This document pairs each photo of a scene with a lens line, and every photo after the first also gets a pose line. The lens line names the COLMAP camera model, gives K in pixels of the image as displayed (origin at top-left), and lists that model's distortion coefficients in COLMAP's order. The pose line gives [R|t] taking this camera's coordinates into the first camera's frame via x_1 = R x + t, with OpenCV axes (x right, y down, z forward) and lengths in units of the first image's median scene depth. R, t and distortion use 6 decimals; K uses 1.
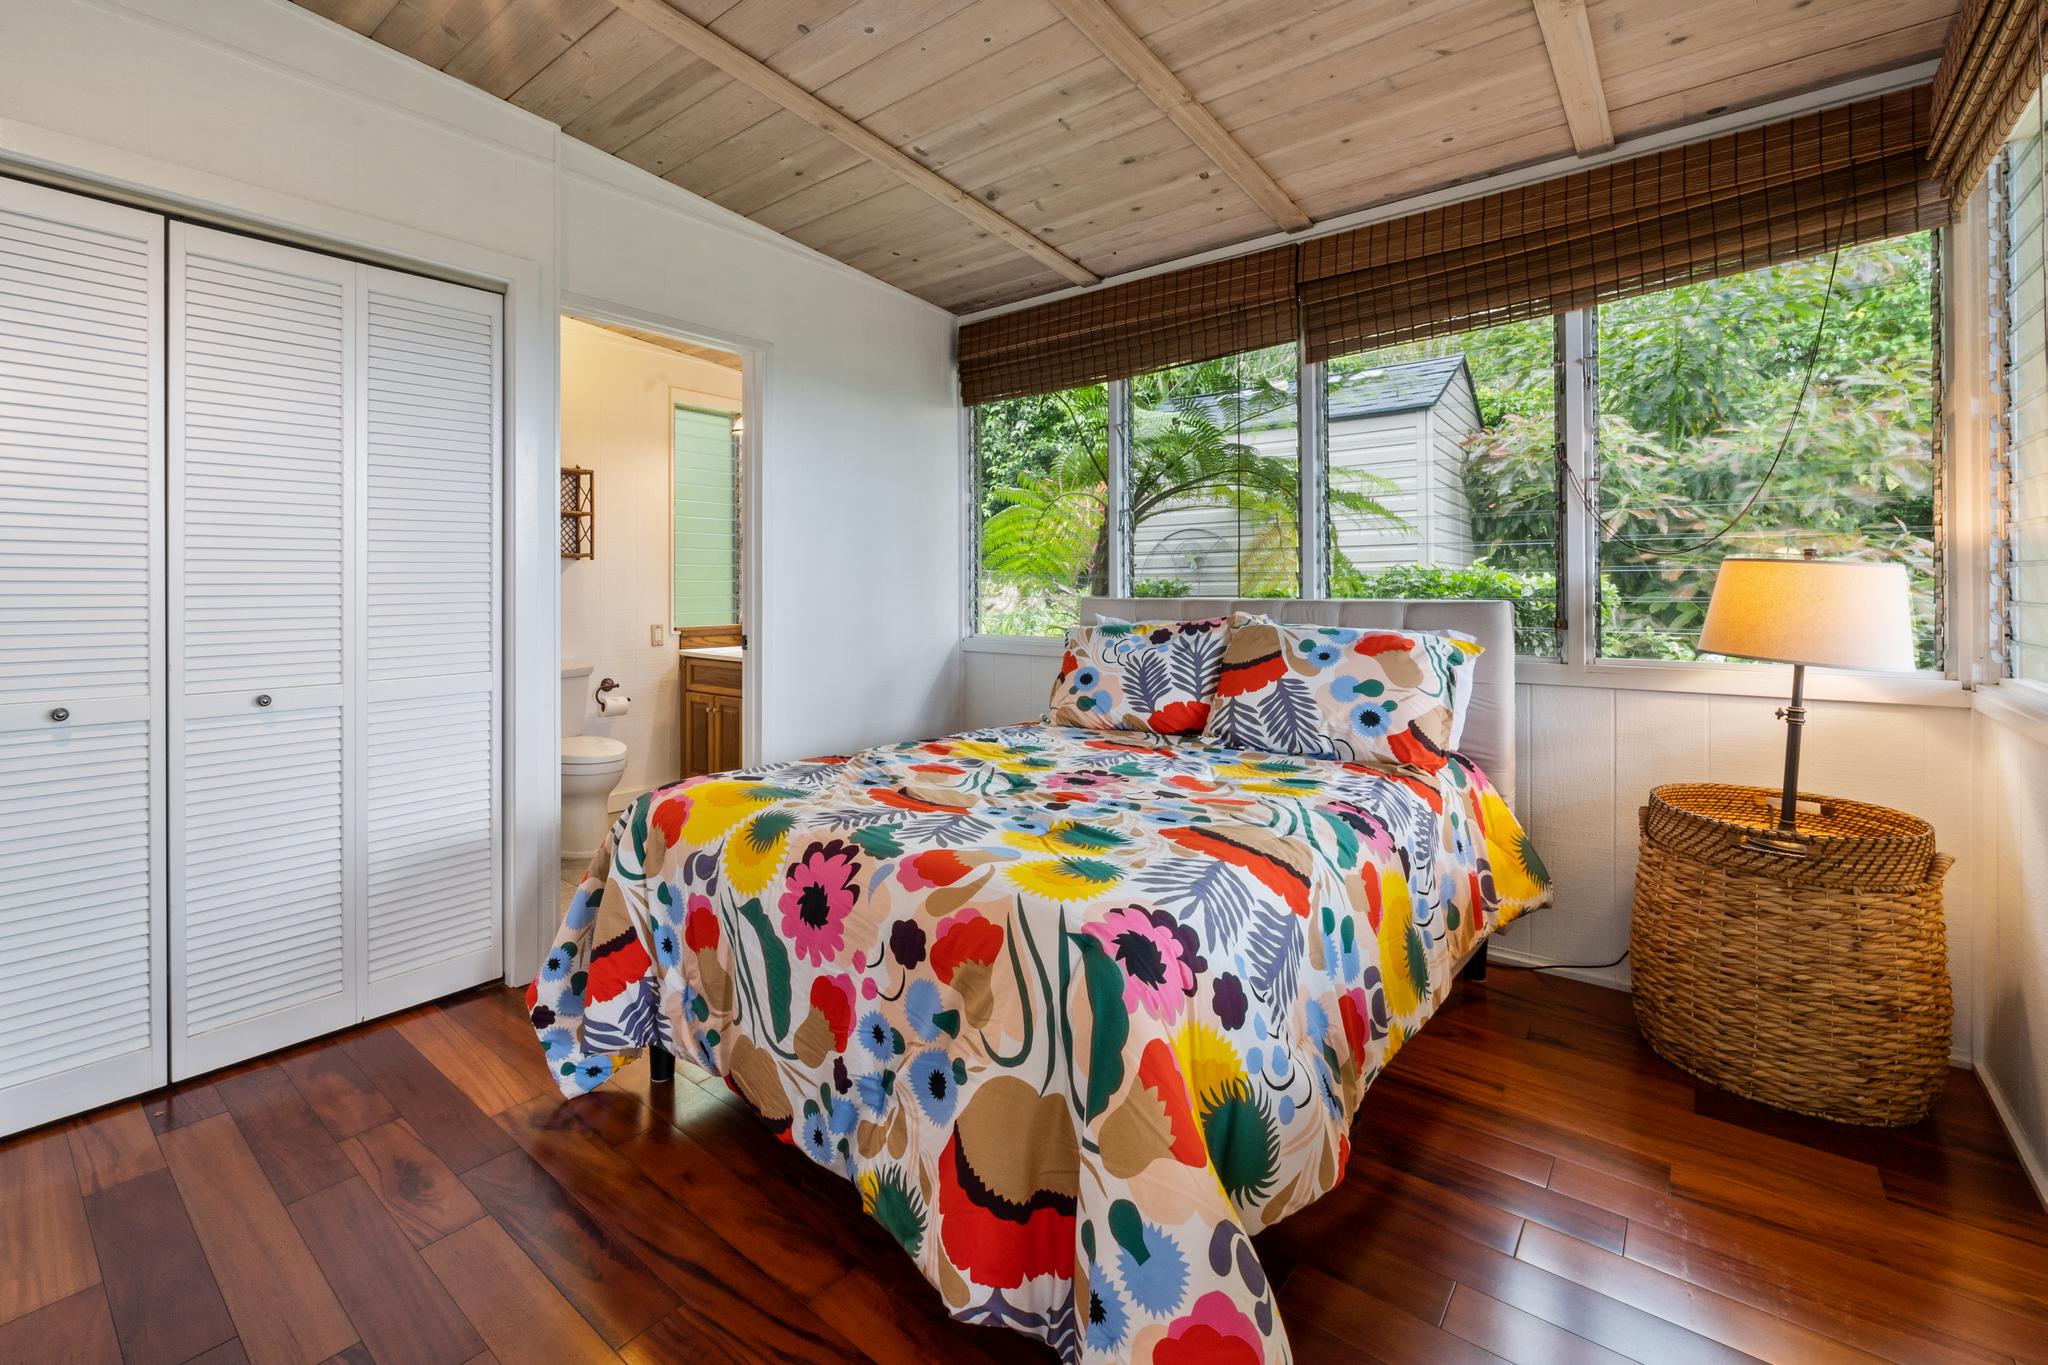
lens RADIAL K [[872.3, 0, 938.9], [0, 872.3, 595.2], [0, 0, 1]] dist [-0.002786, -0.000119]
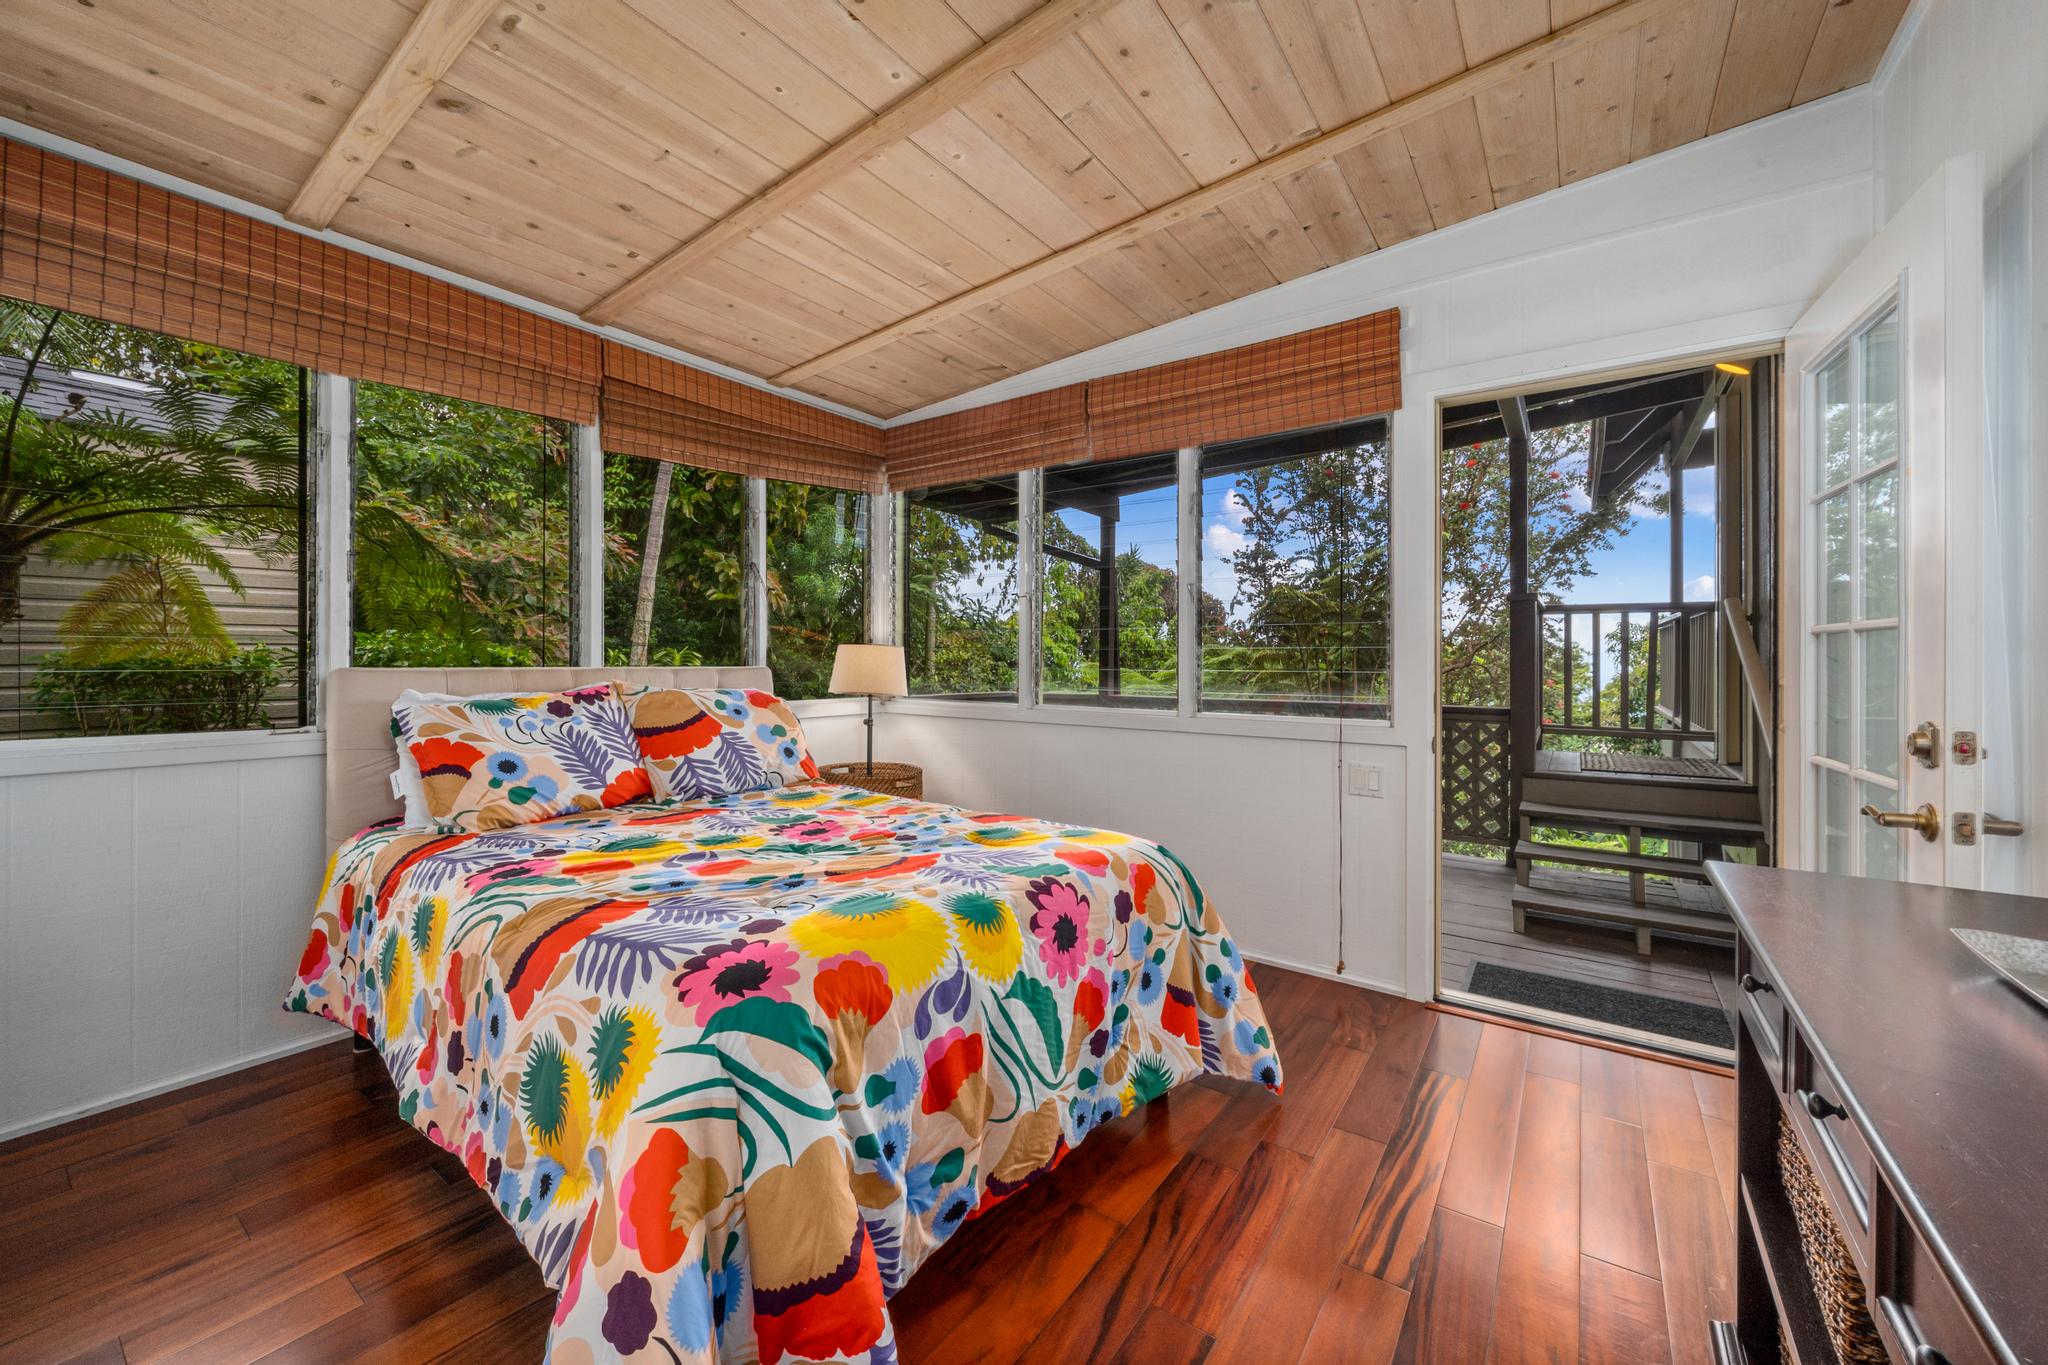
lens RADIAL K [[767.7, 0, 1024.6], [0, 767.7, 659.3], [0, 0, 1]] dist [0.029731, 0.000035]
pose [[-0.078686, -0.002136, 0.996897, -0.751498], [-0.004680, 0.999987, 0.001773, -0.009548], [-0.996888, -0.004526, -0.078695, 0.730099]]
